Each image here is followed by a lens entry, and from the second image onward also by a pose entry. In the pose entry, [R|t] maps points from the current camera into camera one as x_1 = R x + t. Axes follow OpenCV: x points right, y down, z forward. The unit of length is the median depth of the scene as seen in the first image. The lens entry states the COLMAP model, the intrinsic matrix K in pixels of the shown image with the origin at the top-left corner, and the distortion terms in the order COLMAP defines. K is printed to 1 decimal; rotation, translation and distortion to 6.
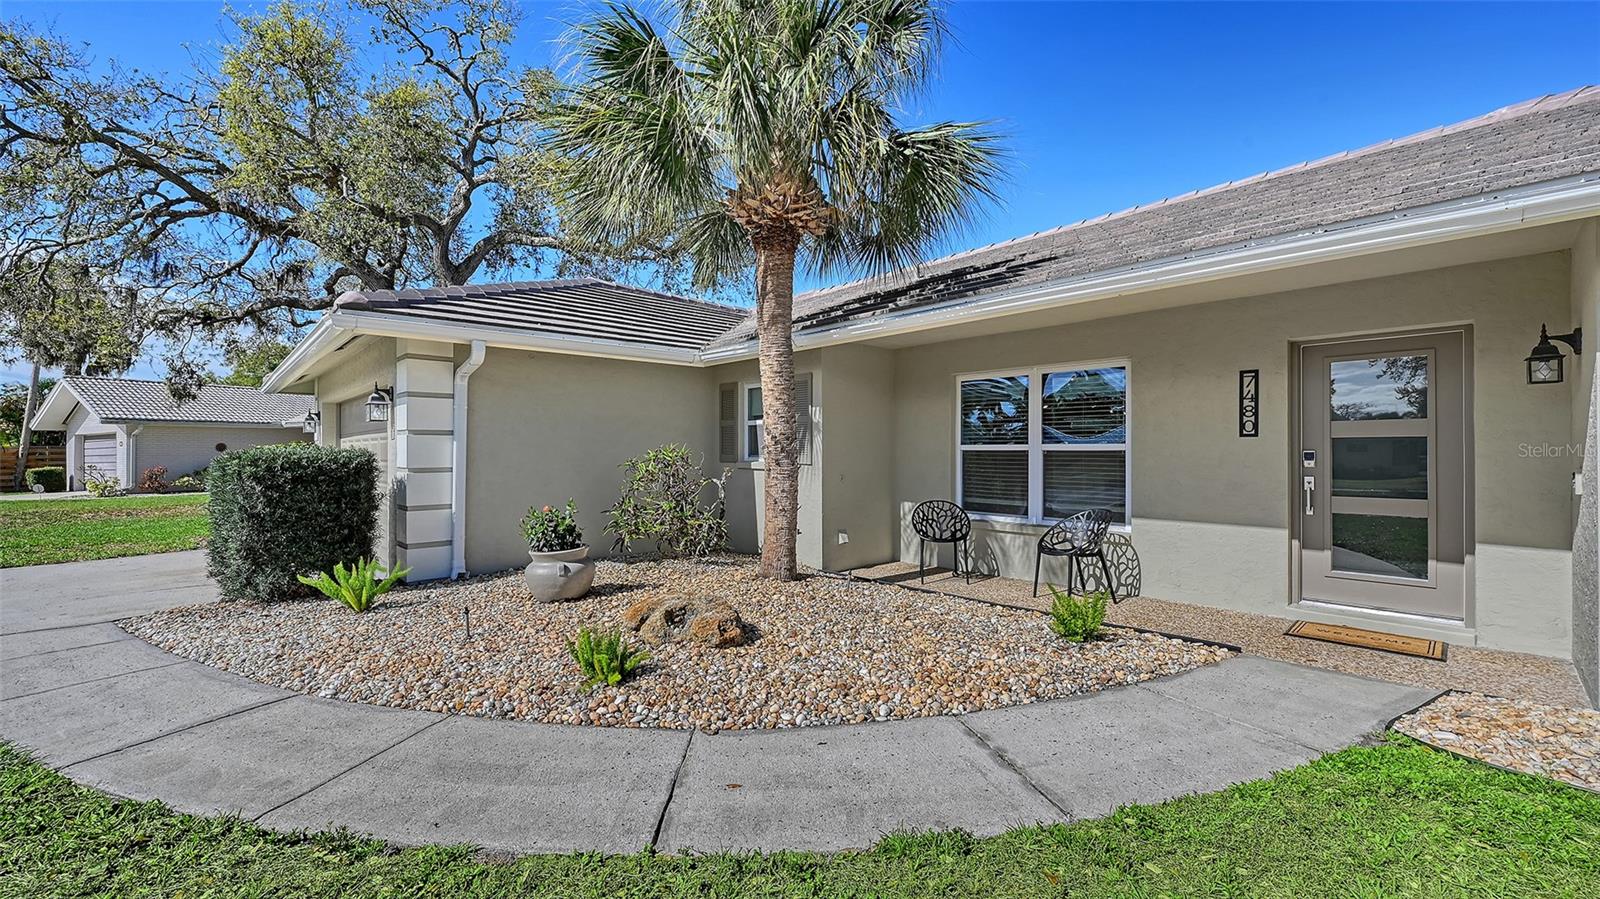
lens RADIAL K [[620.0, 0, 850.6], [0, 620.0, 442.2], [0, 0, 1]] dist [-0.000966, 0.000093]
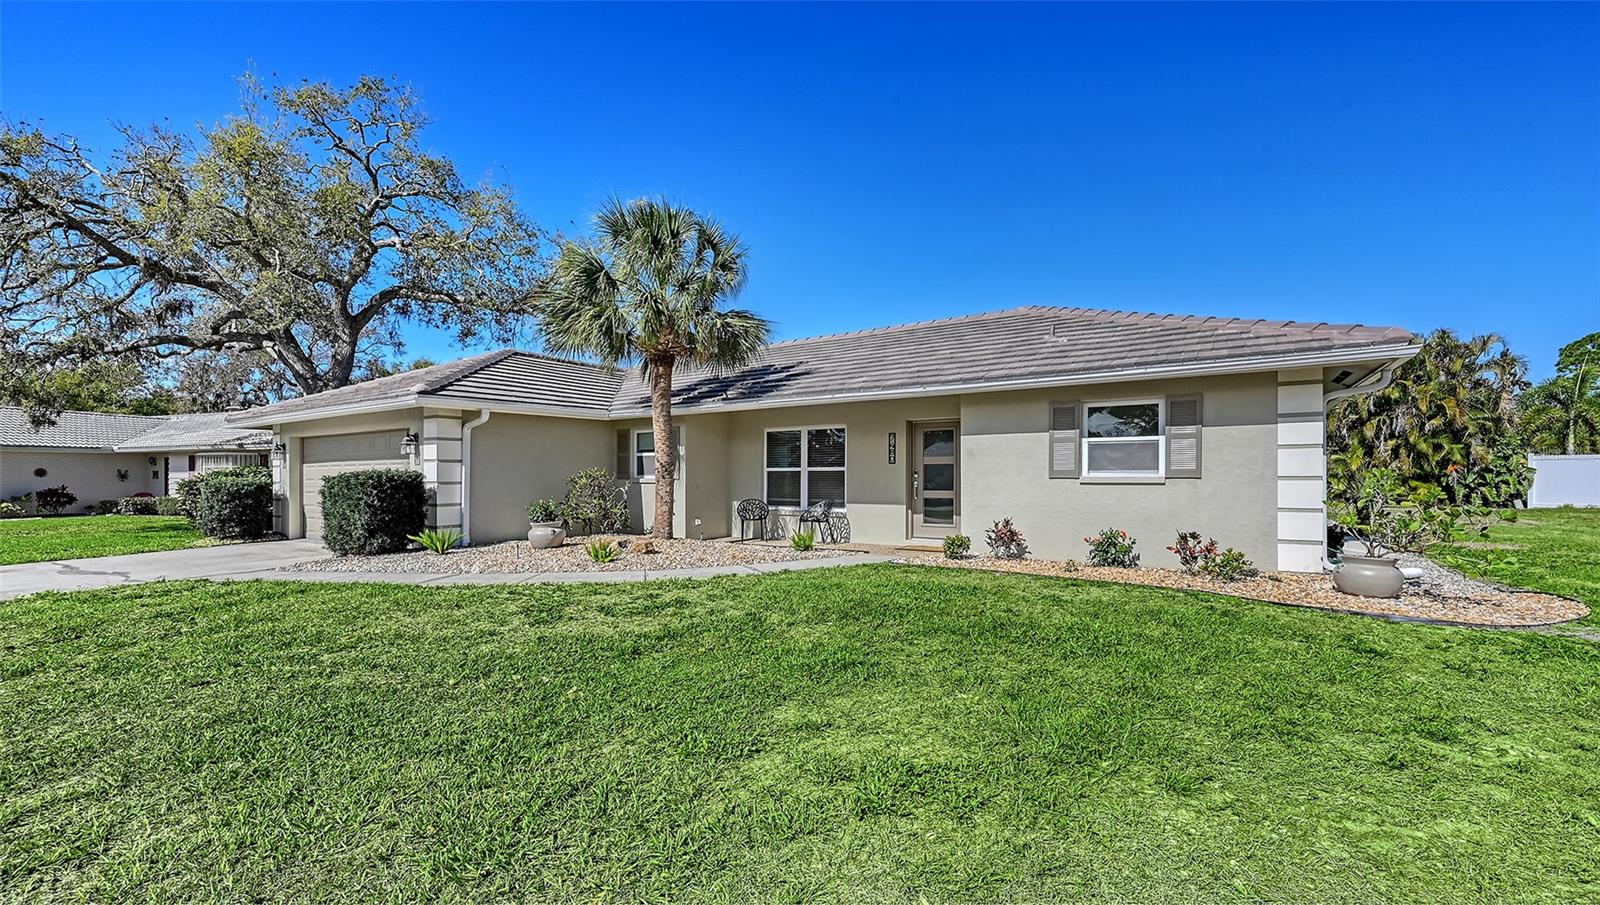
lens RADIAL K [[704.2, 0, 869.0], [0, 704.2, 458.7], [0, 0, 1]] dist [0.000430, 0.000028]
pose [[0.971923, 0.001508, 0.235293, -0.011664], [0.001050, 0.999942, -0.010746, -0.000083], [-0.235296, 0.010691, 0.971865, -1.181687]]
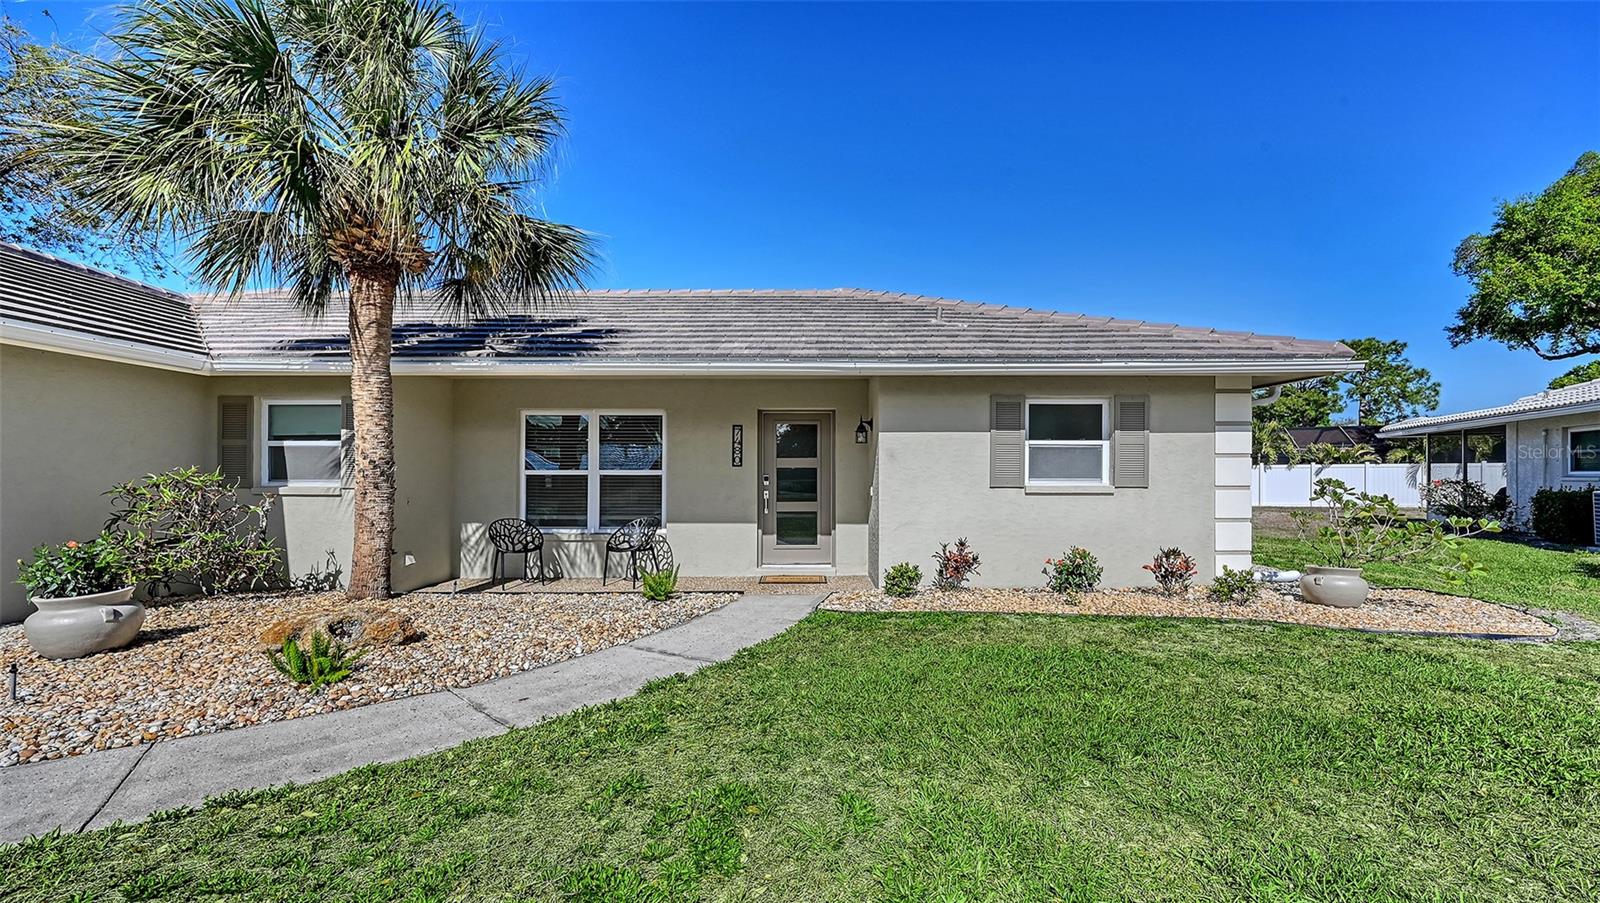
lens RADIAL K [[639.5, 0, 801.4], [0, 639.5, 454.7], [0, 0, 1]] dist [0.000737, -0.000086]
pose [[0.704236, 0.024835, 0.709531, -0.356784], [-0.010540, 0.999644, -0.024528, -0.000799], [-0.709887, 0.009795, 0.704247, -0.243051]]
